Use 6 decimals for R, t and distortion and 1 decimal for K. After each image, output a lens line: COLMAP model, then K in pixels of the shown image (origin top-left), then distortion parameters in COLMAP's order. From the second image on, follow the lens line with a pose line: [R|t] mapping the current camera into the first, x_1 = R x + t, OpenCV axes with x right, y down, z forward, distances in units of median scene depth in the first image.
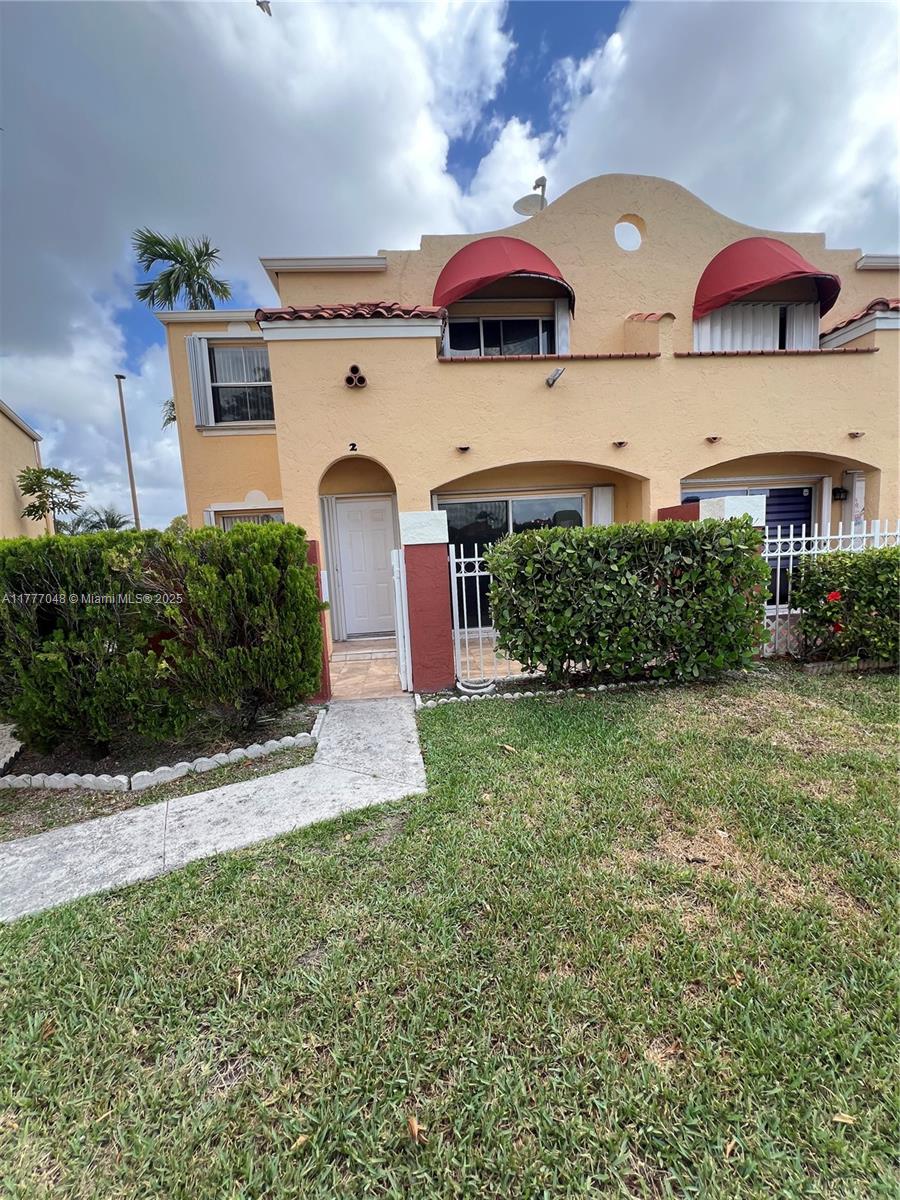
lens RADIAL K [[484.5, 0, 450.2], [0, 484.5, 600.1], [0, 0, 1]] dist [-0.001881, 0.000826]
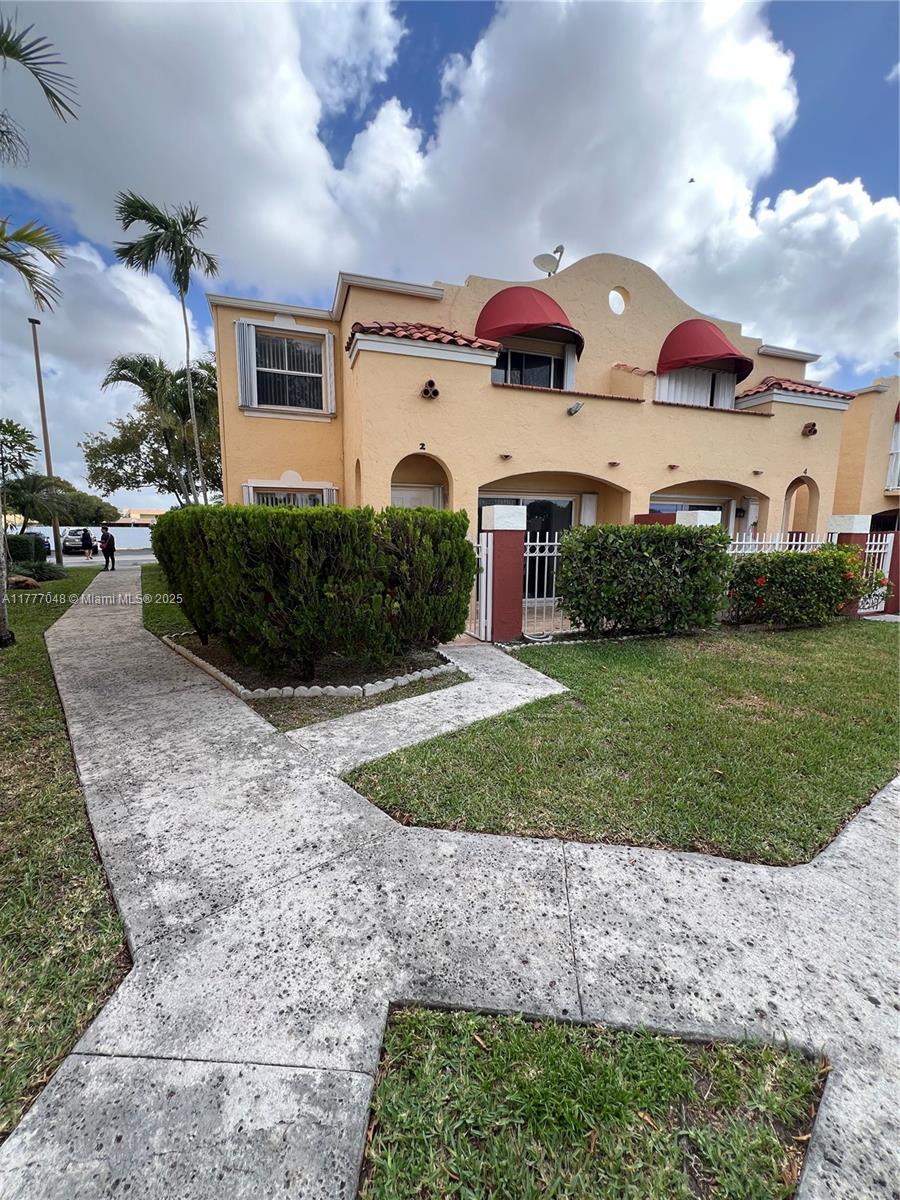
lens RADIAL K [[484.5, 0, 450.4], [0, 484.5, 601.6], [0, 0, 1]] dist [-0.001881, 0.000826]
pose [[0.971896, 0.028816, 0.233639, -0.420296], [-0.033911, 0.999266, 0.017816, 0.051438], [-0.232954, -0.025238, 0.972160, -0.216742]]
